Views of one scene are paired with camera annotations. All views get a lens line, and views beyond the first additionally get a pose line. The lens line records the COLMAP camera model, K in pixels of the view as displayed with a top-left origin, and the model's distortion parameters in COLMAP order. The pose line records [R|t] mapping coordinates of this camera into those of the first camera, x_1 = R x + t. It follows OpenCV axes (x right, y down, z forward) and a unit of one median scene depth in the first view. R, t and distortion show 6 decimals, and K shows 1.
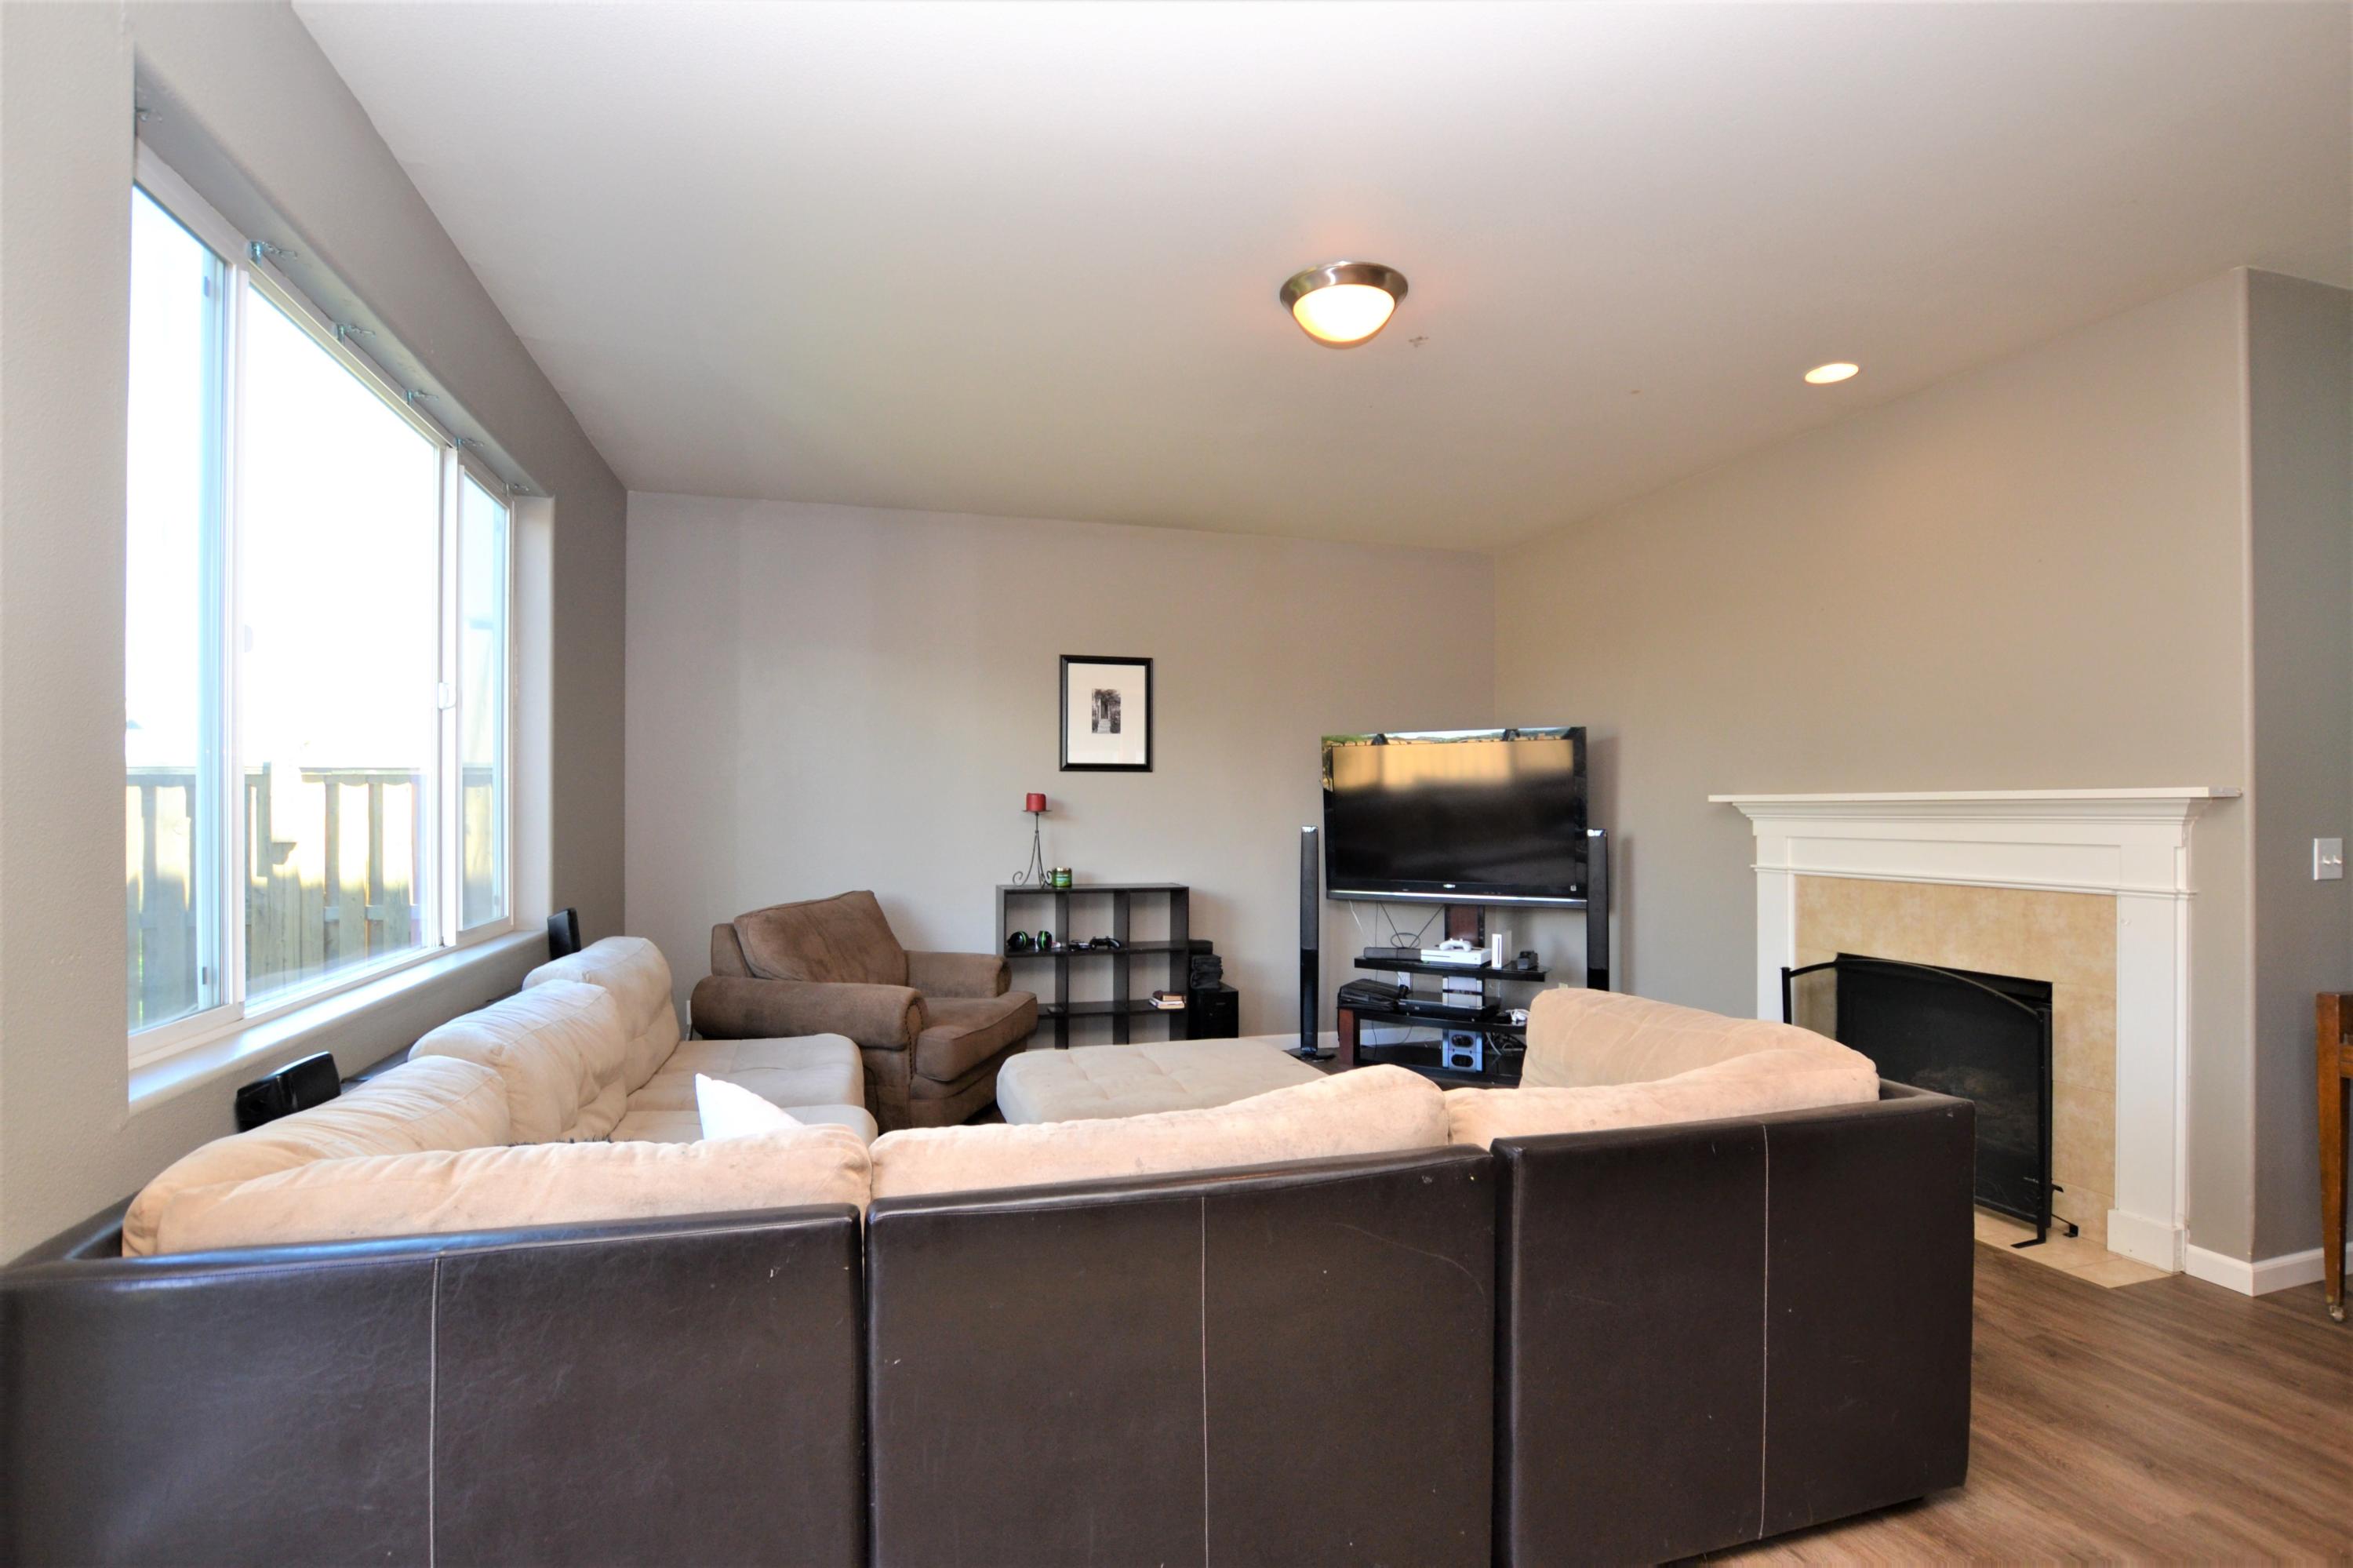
lens RADIAL K [[1148.7, 0, 1173.3], [0, 1148.7, 802.8], [0, 0, 1]] dist [-0.000055, 0.000163]
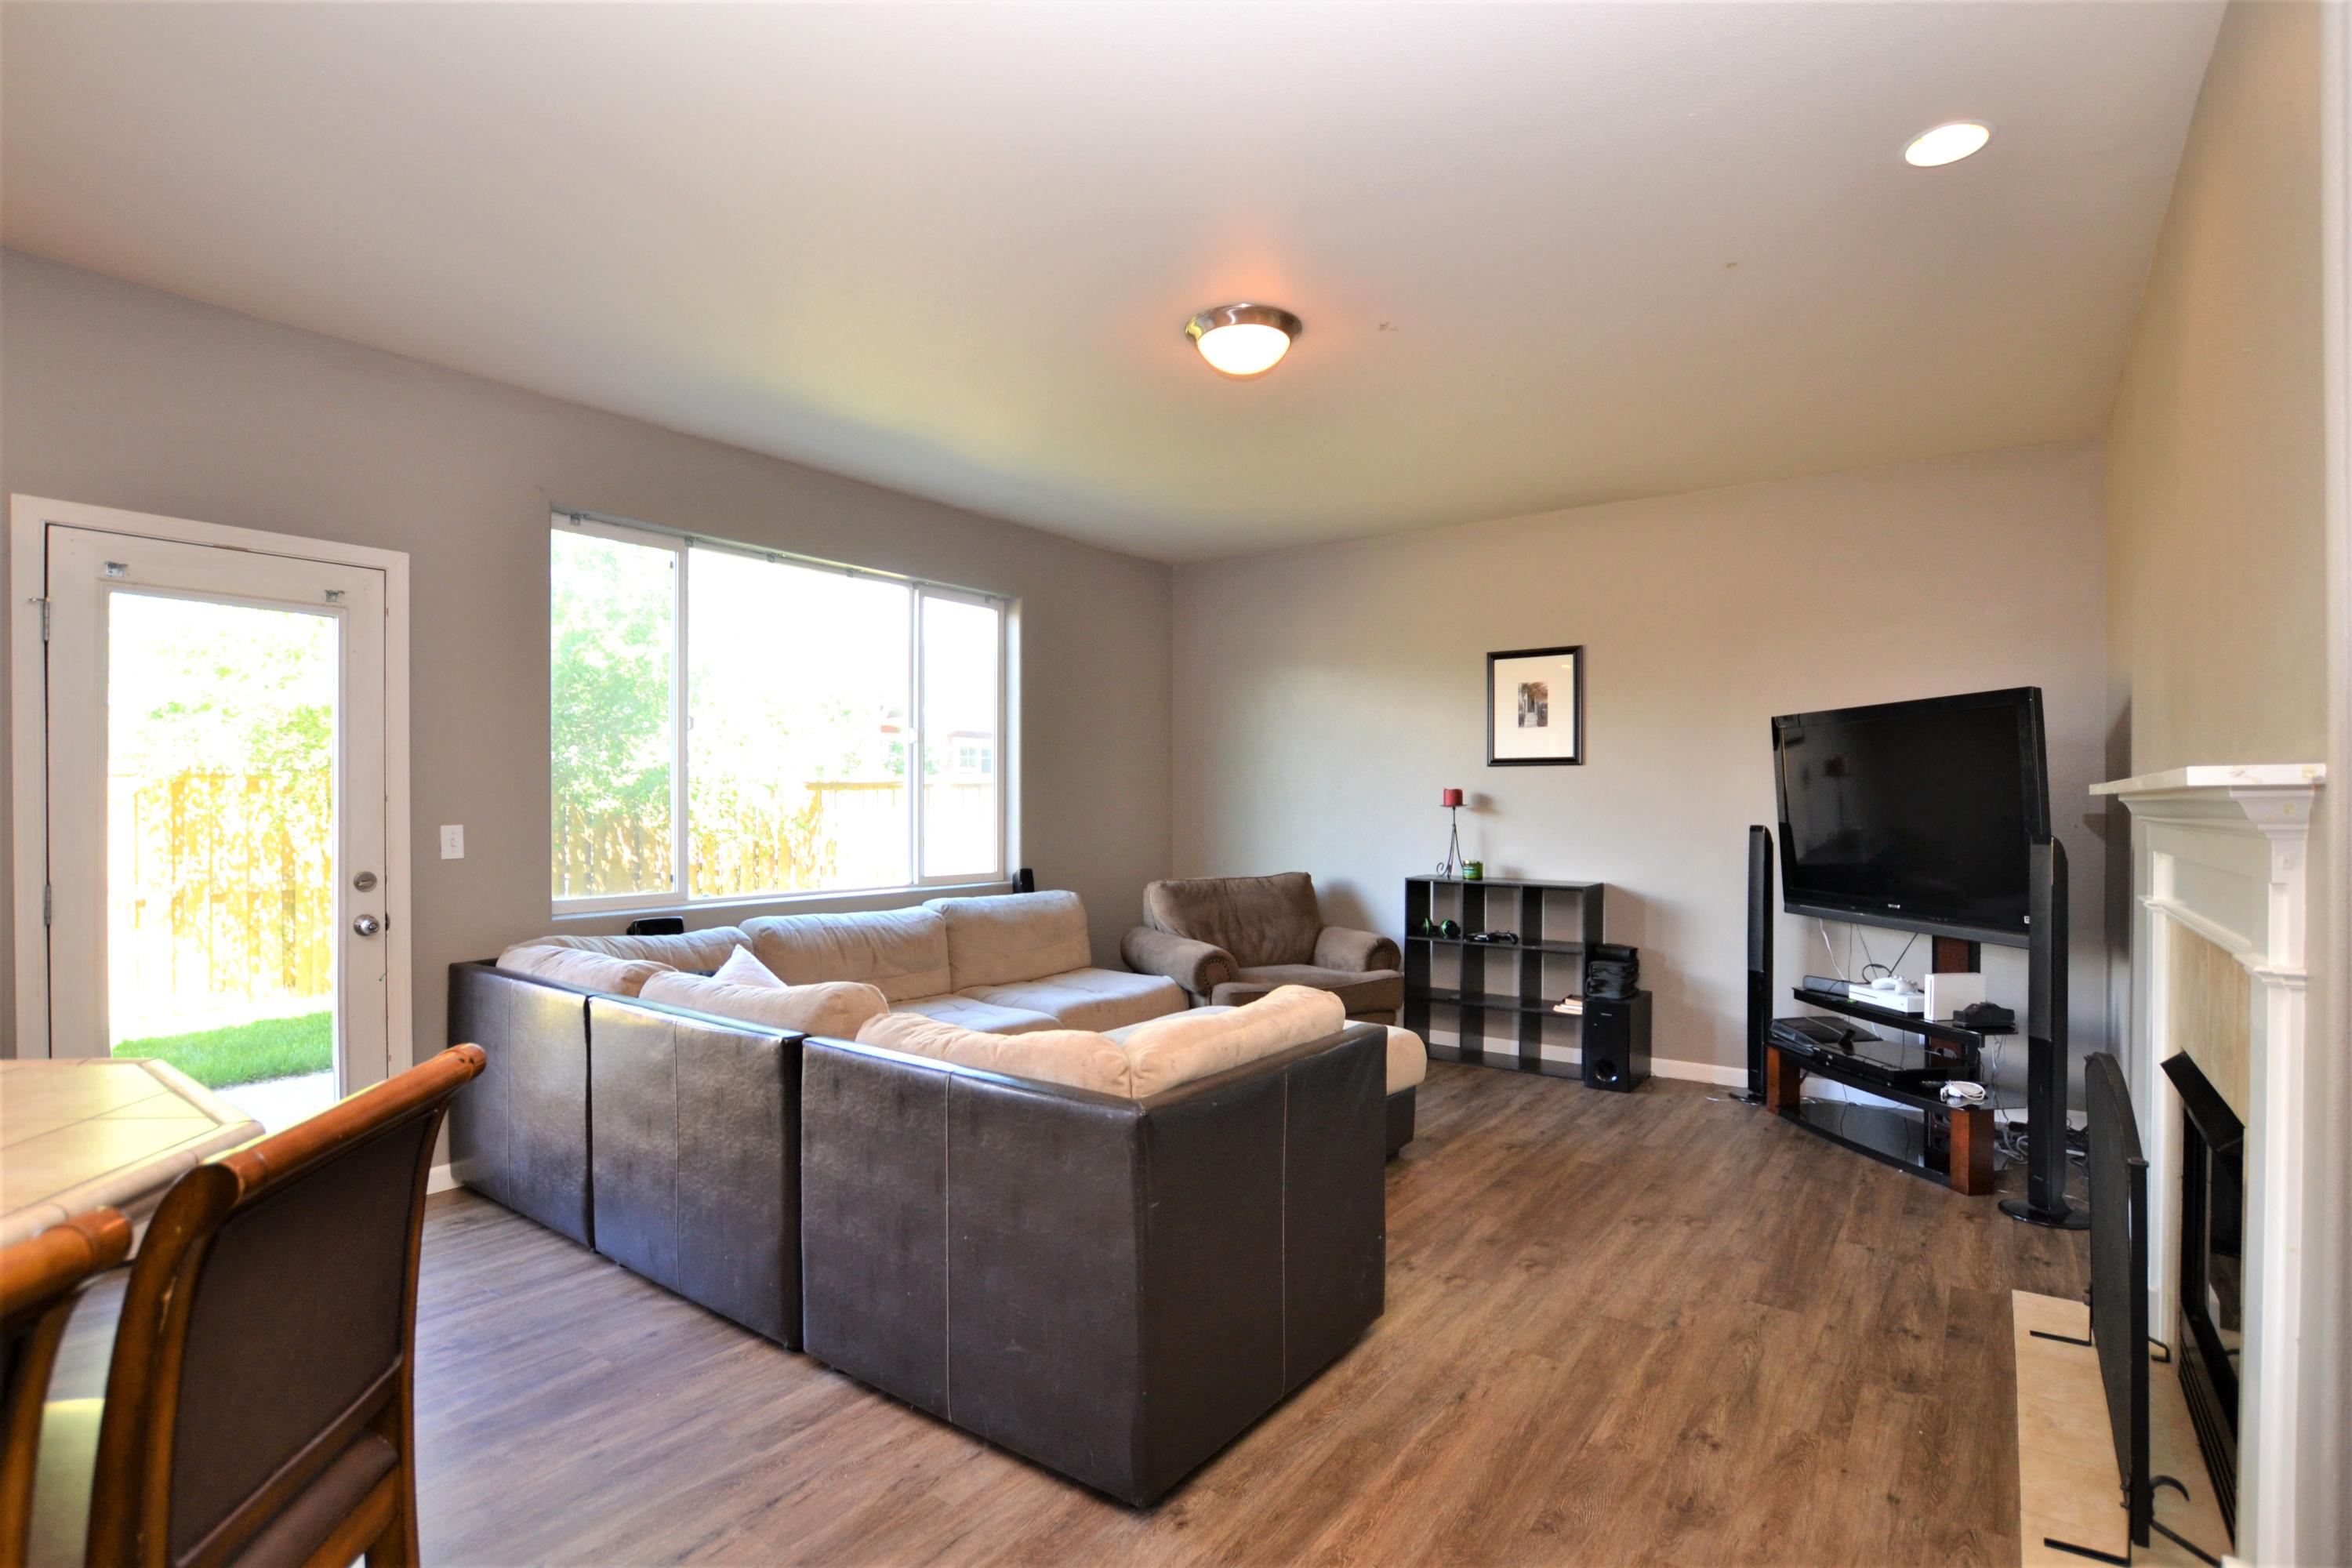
lens RADIAL K [[1148.1, 0, 1175.9], [0, 1148.1, 790.7], [0, 0, 1]] dist [-0.000055, 0.000163]
pose [[0.622707, -0.006764, -0.782426, 0.525041], [0.003354, 0.999977, -0.005976, -0.001144], [0.782448, 0.001097, 0.622715, 0.149601]]
